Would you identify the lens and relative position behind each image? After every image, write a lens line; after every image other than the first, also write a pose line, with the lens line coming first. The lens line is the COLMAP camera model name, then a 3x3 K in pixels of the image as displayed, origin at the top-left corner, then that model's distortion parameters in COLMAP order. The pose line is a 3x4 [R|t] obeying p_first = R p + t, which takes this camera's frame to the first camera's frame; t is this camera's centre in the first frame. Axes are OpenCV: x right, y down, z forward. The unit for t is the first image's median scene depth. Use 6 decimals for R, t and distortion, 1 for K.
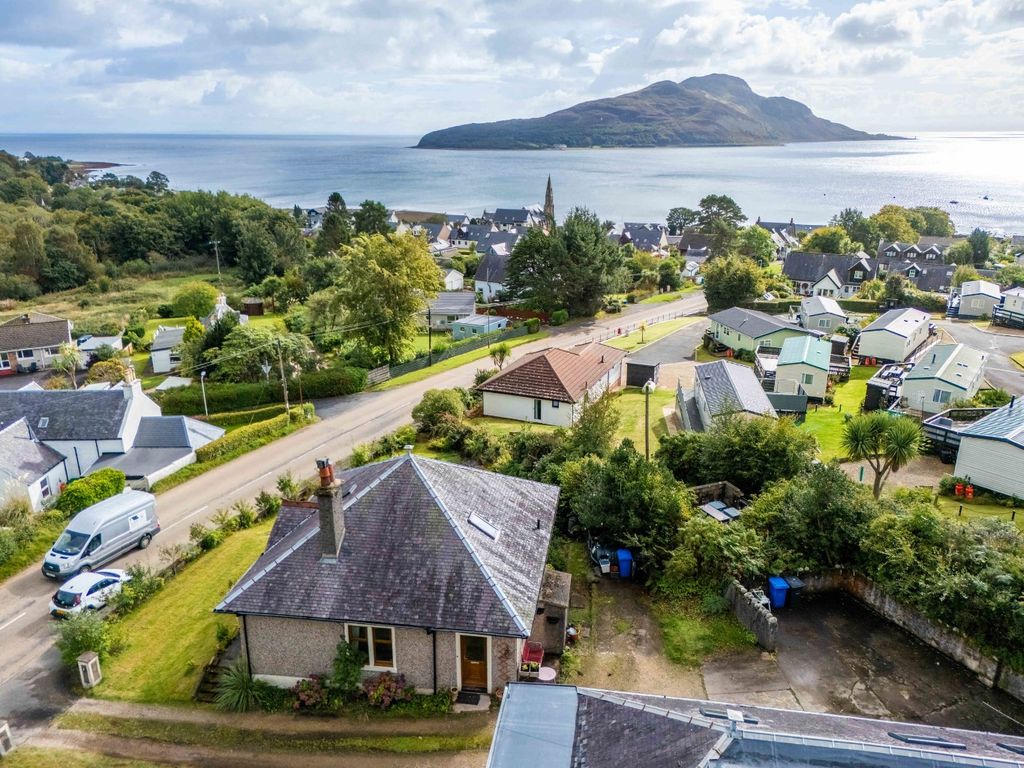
lens RADIAL K [[752.8, 0, 481.5], [0, 752.8, 409.5], [0, 0, 1]] dist [0.047396, 0.000281]
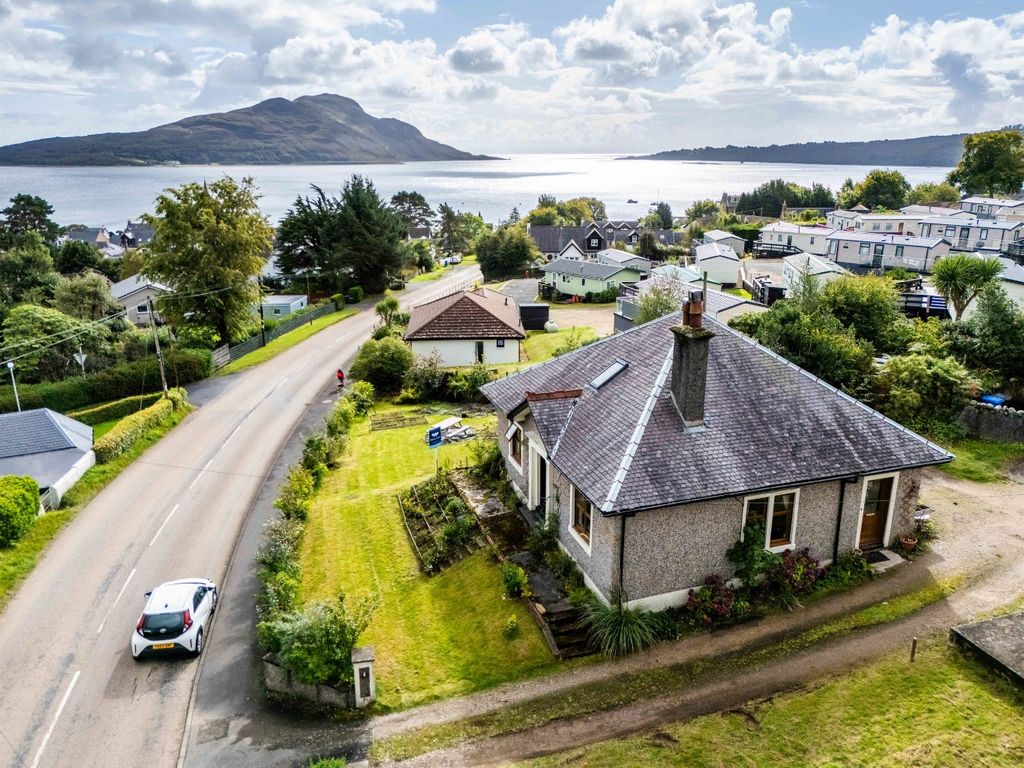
lens RADIAL K [[763.6, 0, 520.4], [0, 763.6, 390.2], [0, 0, 1]] dist [0.070368, -0.053892]
pose [[0.886737, -0.135770, 0.441888, -0.299936], [0.153409, 0.988154, -0.004236, 0.057781], [-0.436078, 0.071546, 0.897060, 0.157263]]
